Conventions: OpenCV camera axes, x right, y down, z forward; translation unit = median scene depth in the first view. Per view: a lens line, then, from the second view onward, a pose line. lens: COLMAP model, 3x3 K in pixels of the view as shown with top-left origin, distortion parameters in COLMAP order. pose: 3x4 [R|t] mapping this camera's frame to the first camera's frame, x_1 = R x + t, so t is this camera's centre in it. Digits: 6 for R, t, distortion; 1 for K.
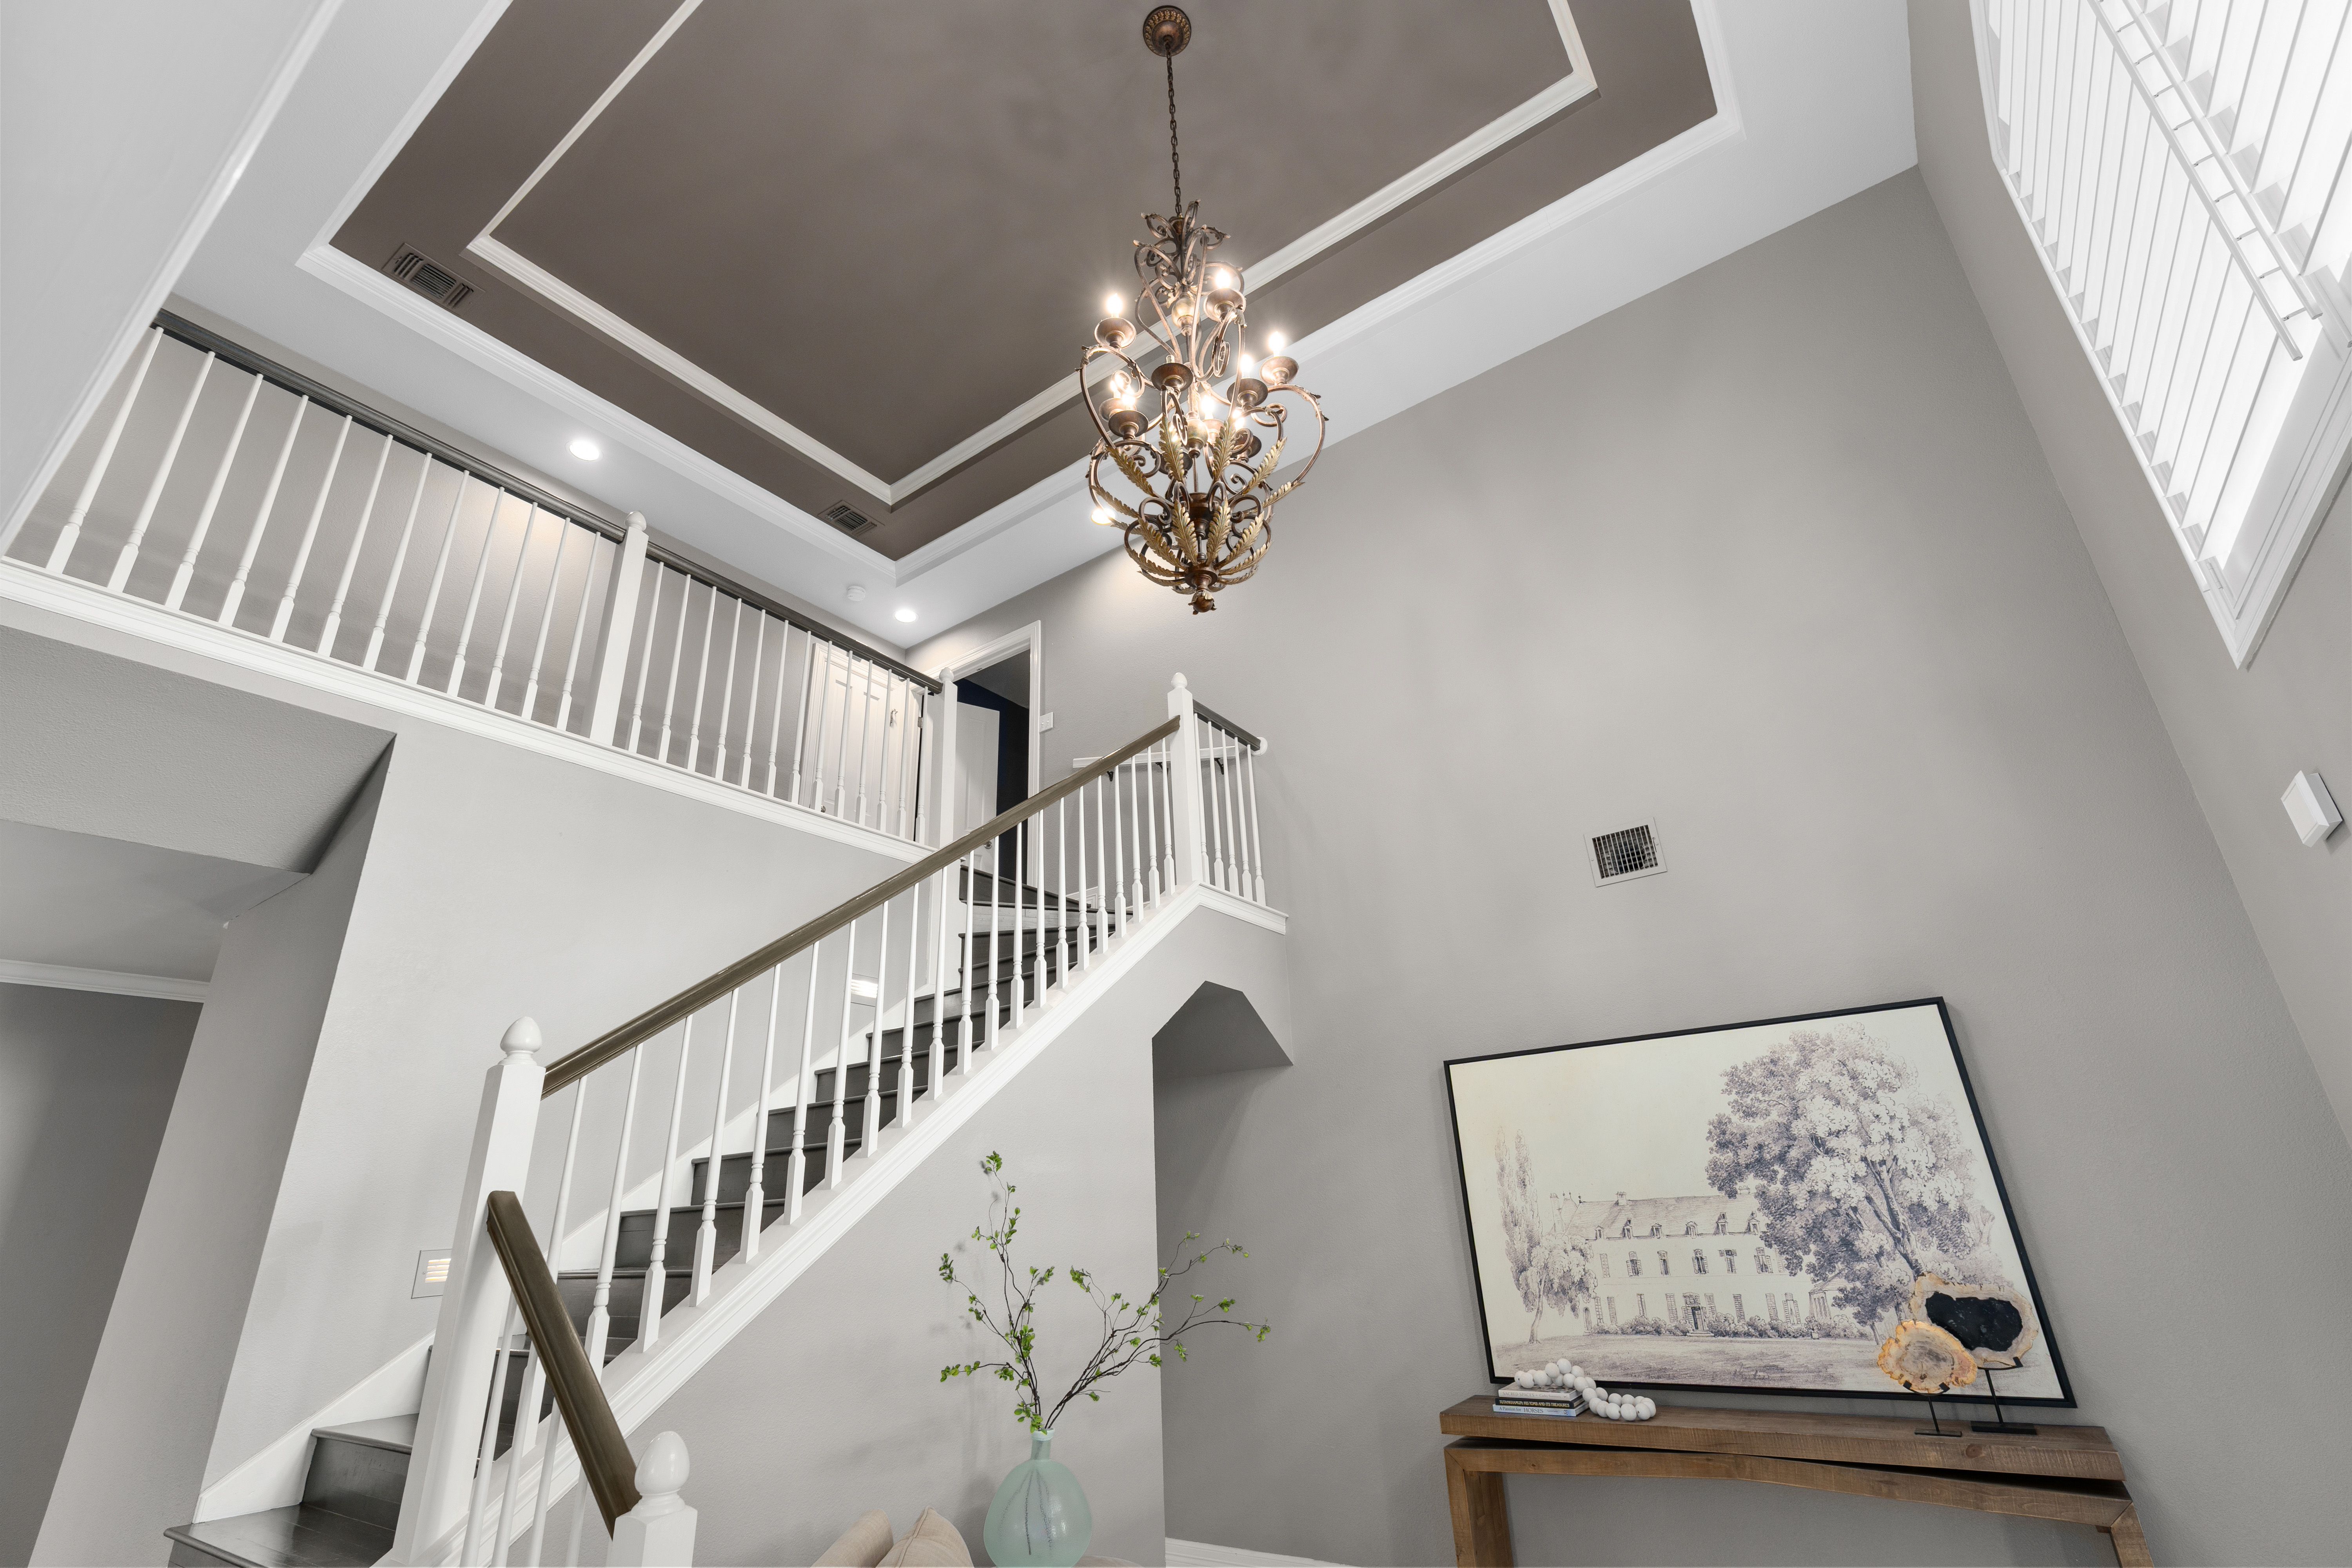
lens RADIAL K [[1078.6, 0, 1177.8], [0, 1078.6, 777.4], [0, 0, 1]] dist [-0.006436, 0.001253]
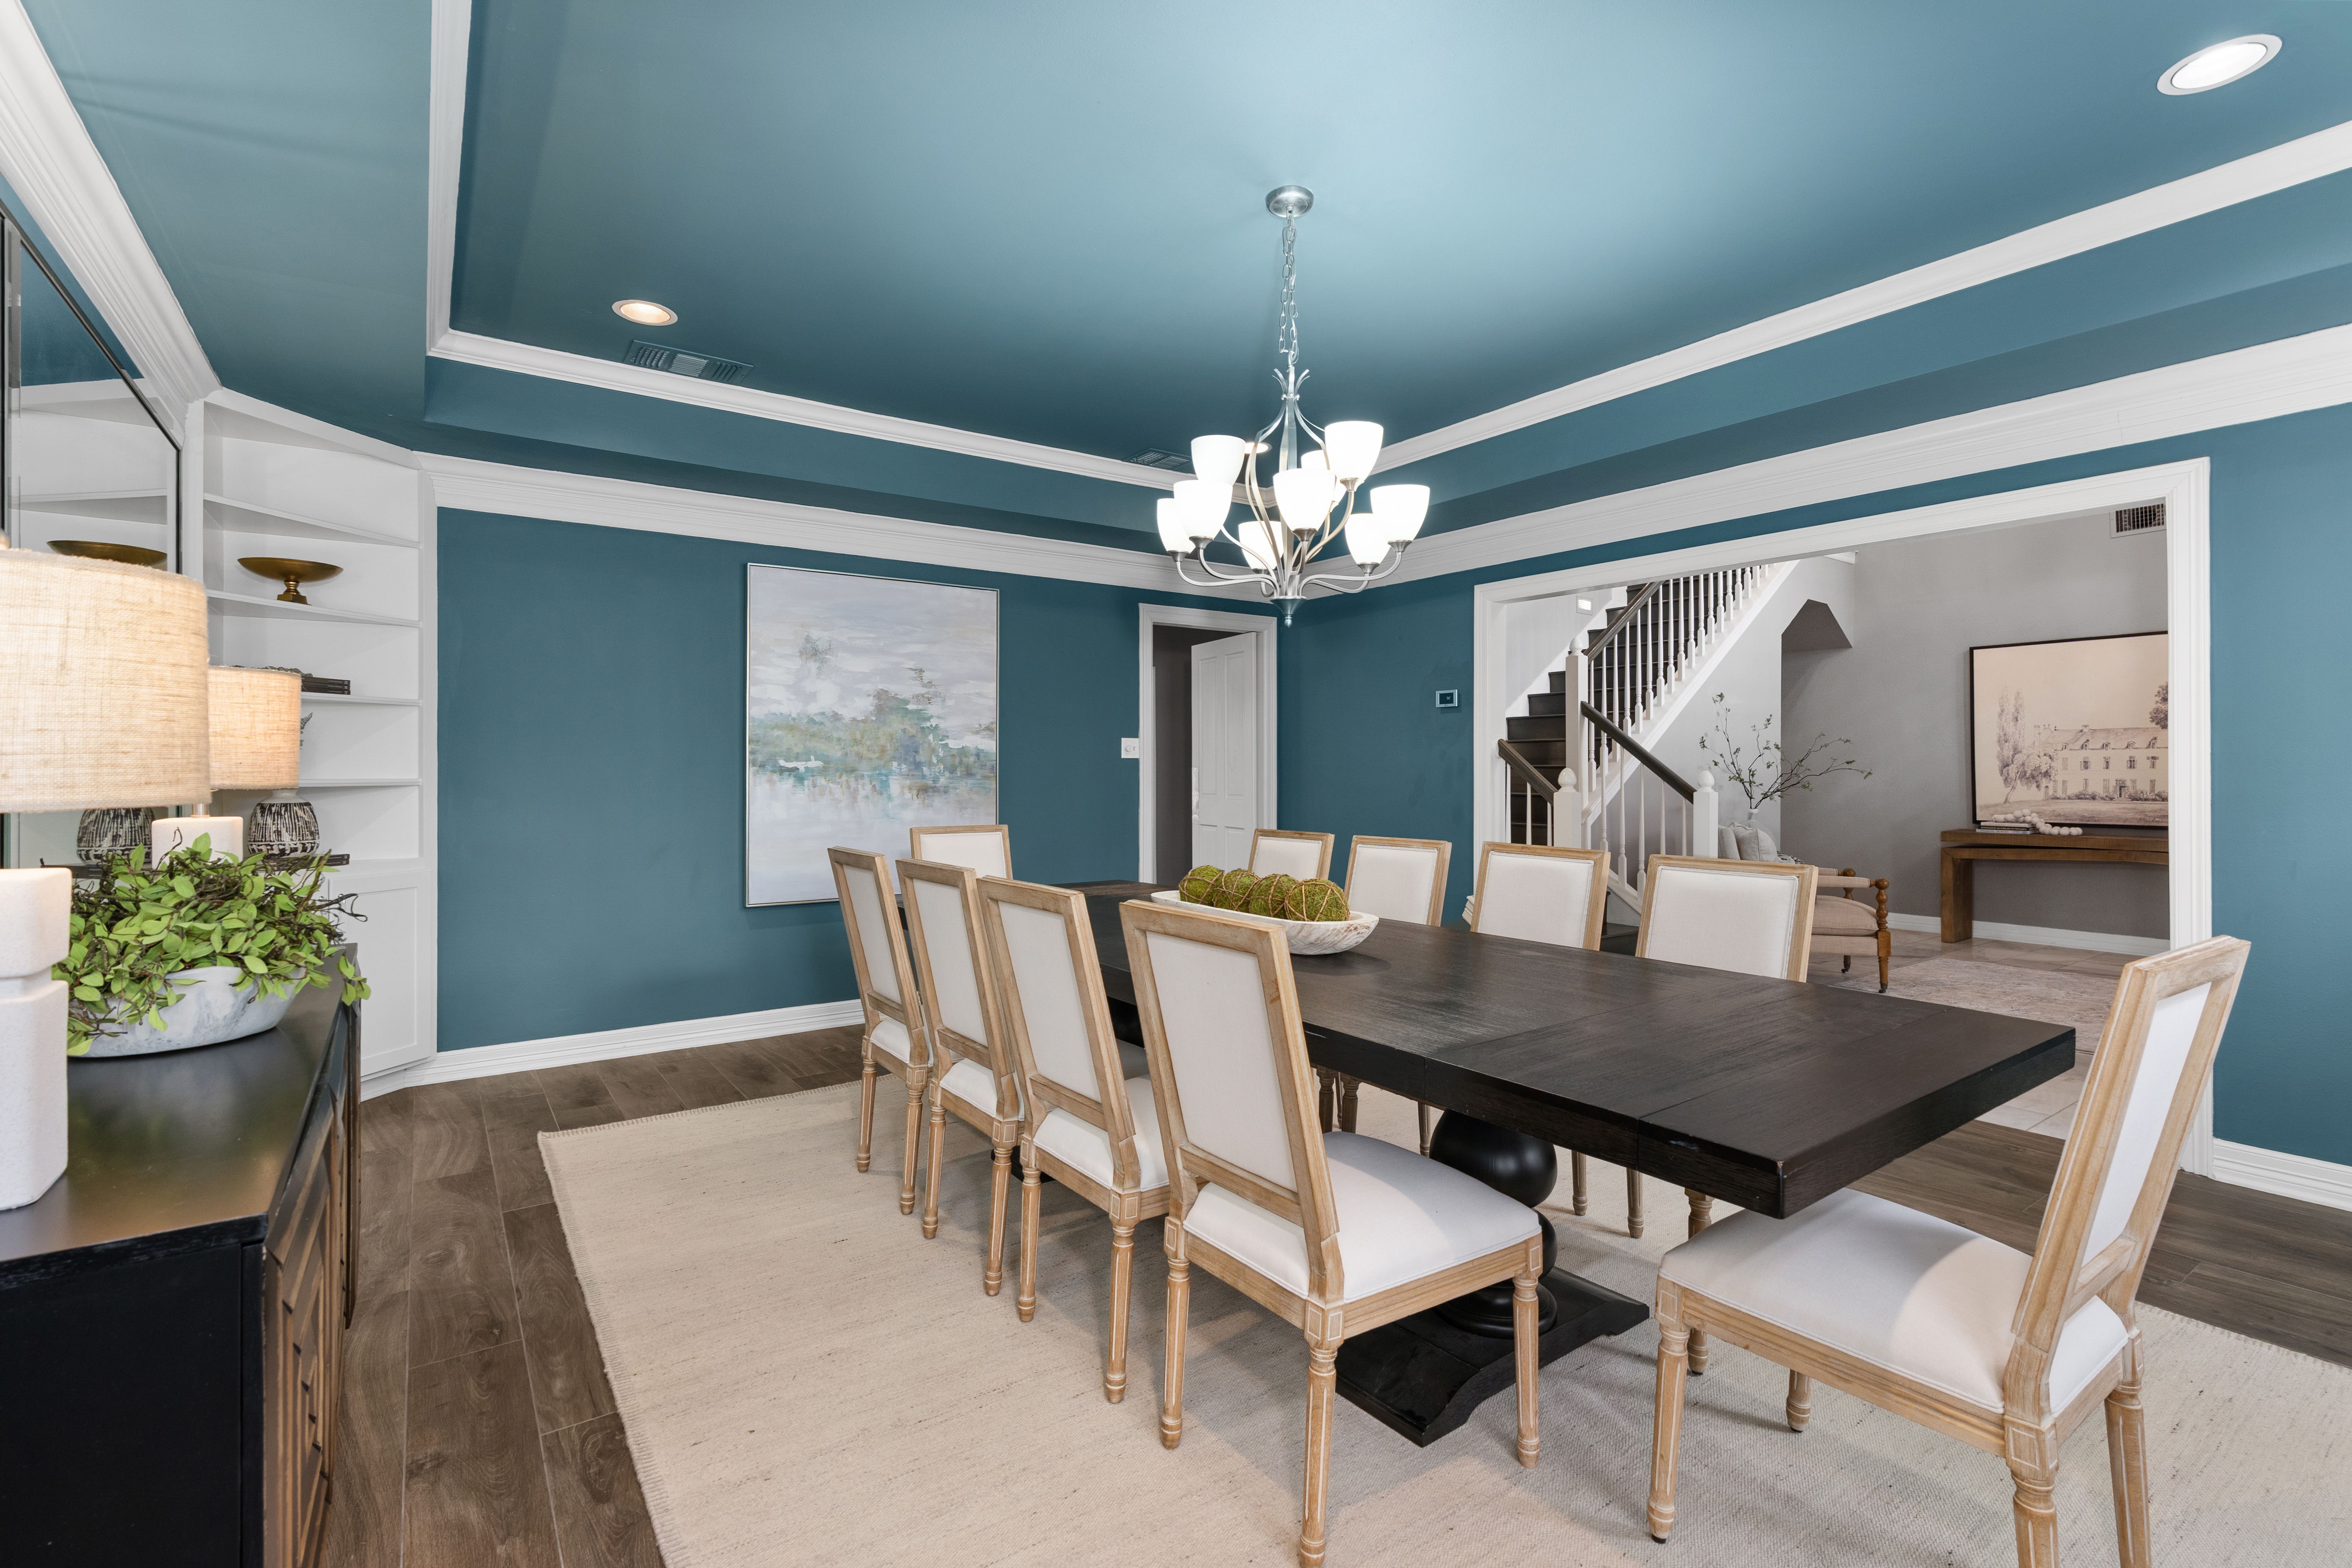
lens RADIAL K [[1078.5, 0, 1178.4], [0, 1078.5, 772.0], [0, 0, 1]] dist [-0.000445, 0.000350]
pose [[0.944273, 0.043719, -0.326246, -0.423809], [0.085726, 0.924274, 0.371980, -0.334644], [0.317803, -0.379219, 0.869019, -1.067700]]
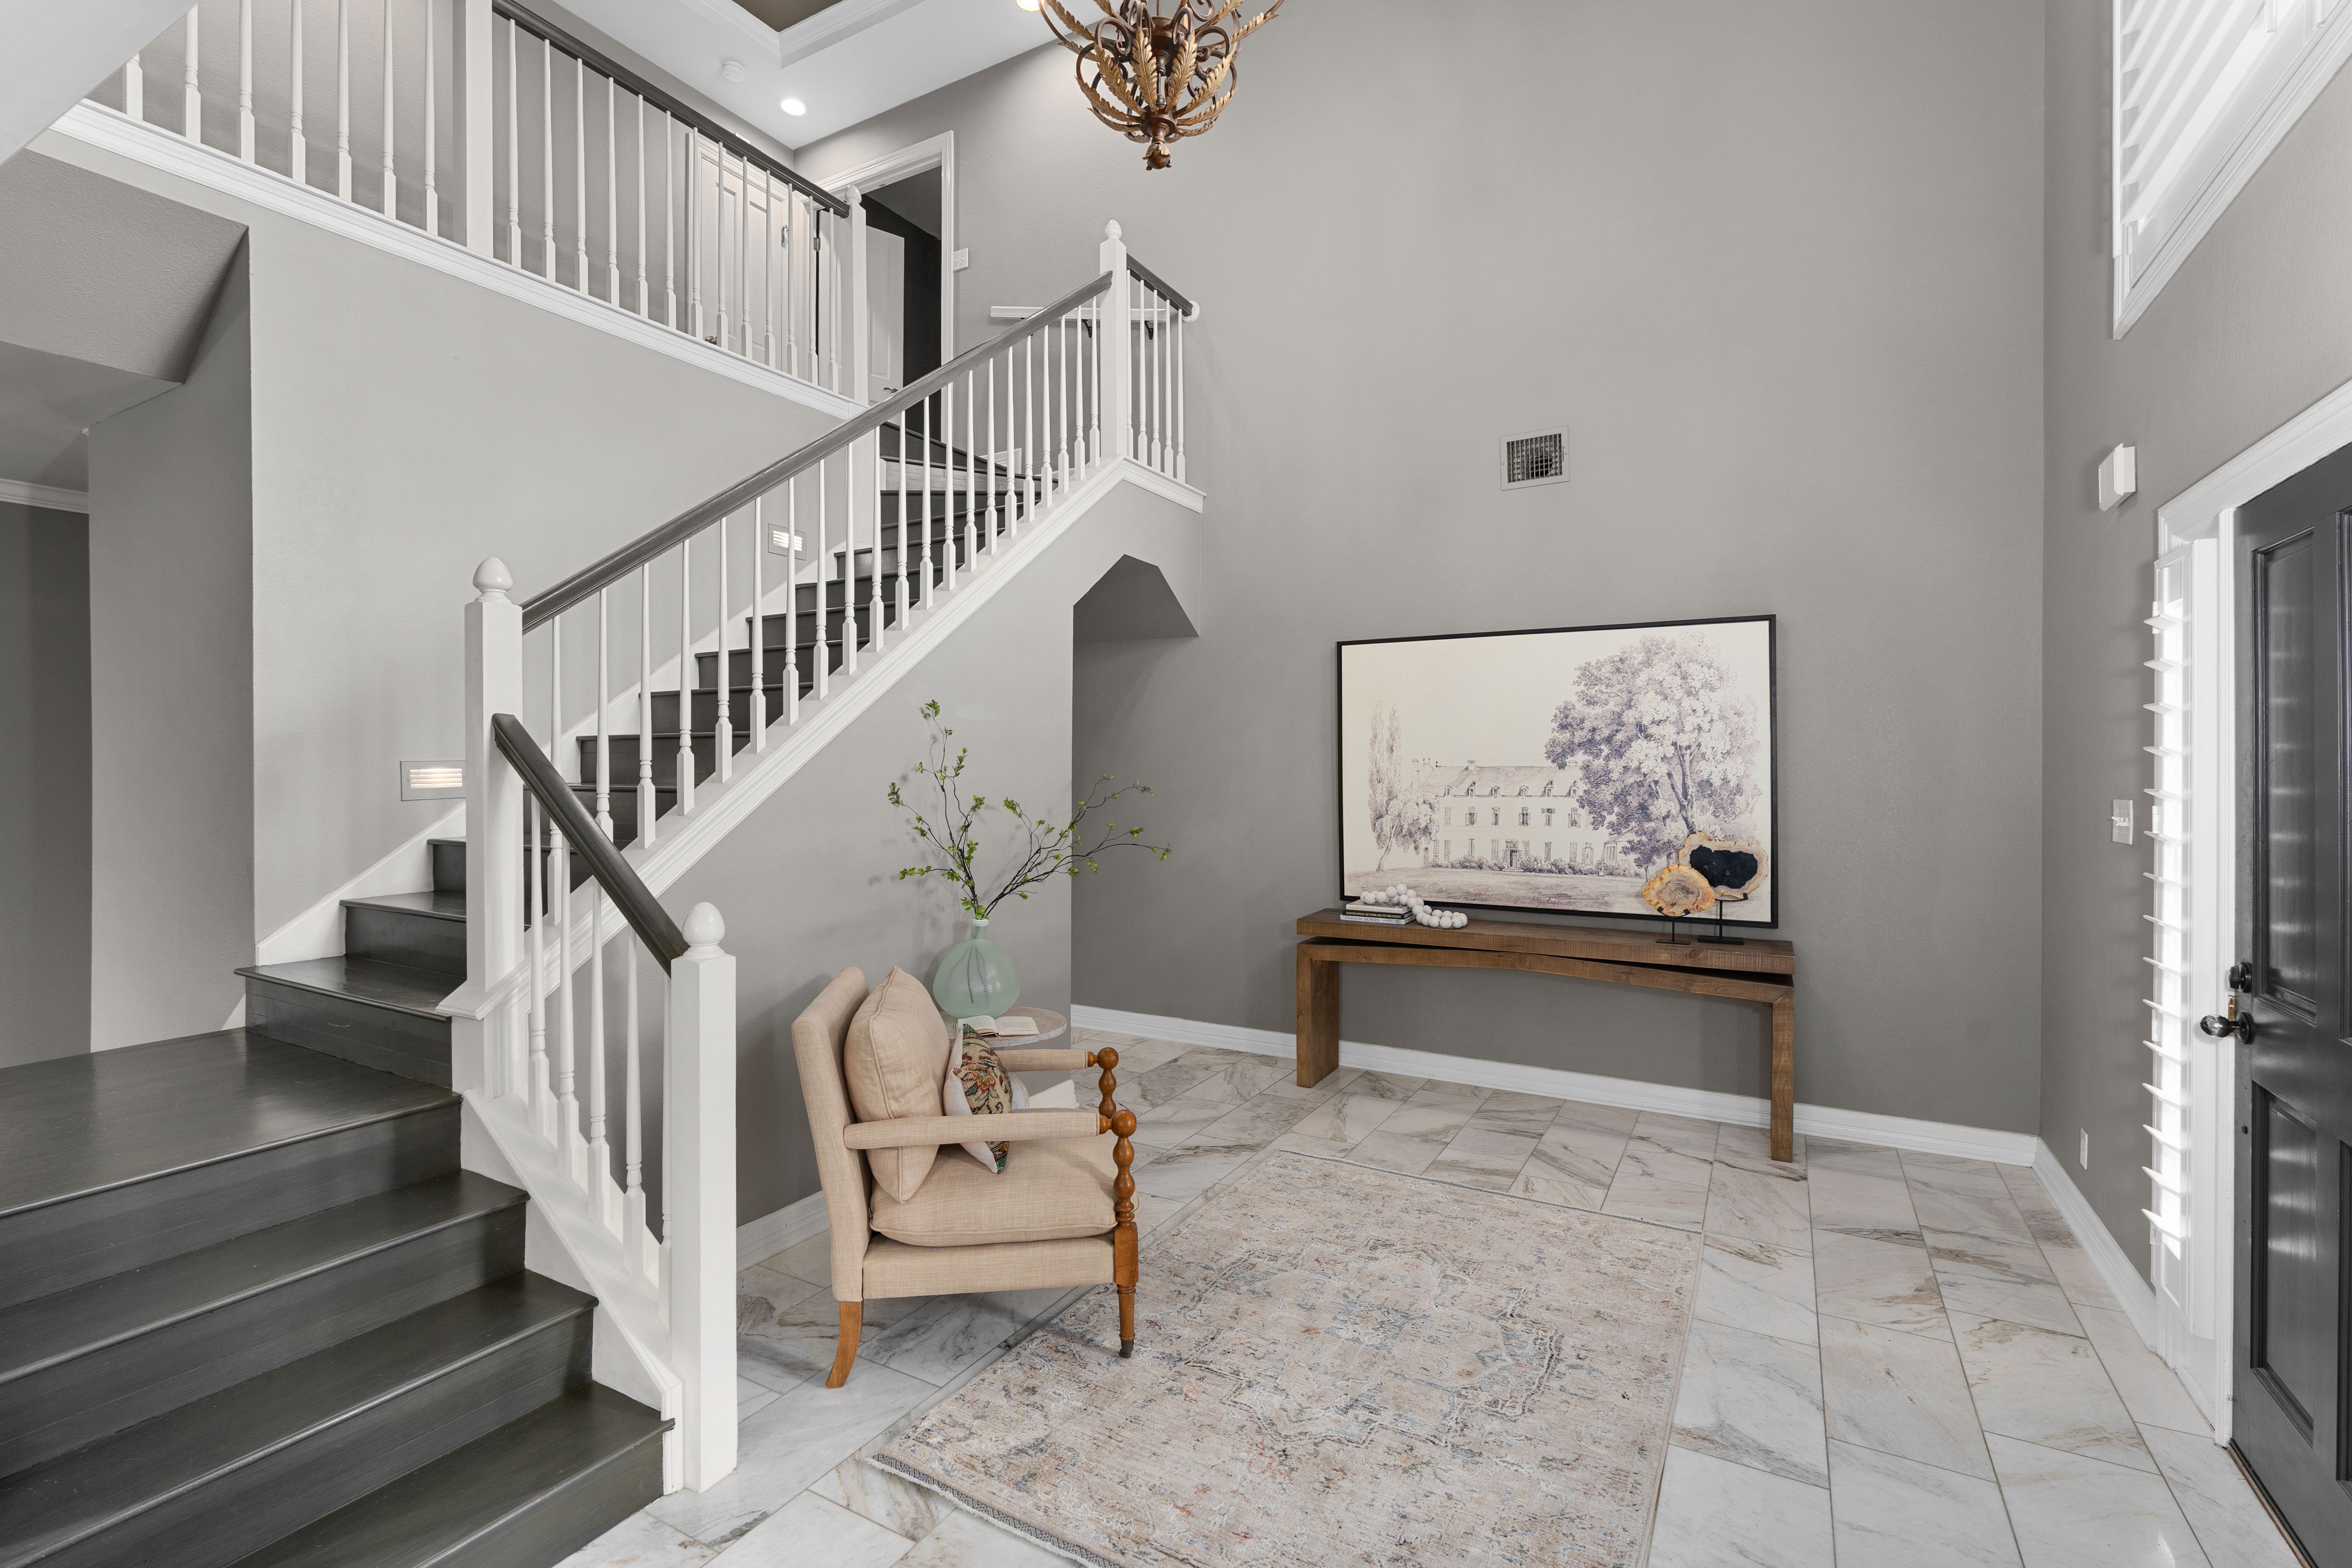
lens RADIAL K [[1069.2, 0, 1178.7], [0, 1069.2, 779.2], [0, 0, 1]] dist [-0.012319, 0.000334]
pose [[0.993740, 0.043323, 0.102979, -0.026127], [-0.079985, 0.919423, 0.385050, -0.019034], [-0.078000, -0.390877, 0.917132, -0.053336]]
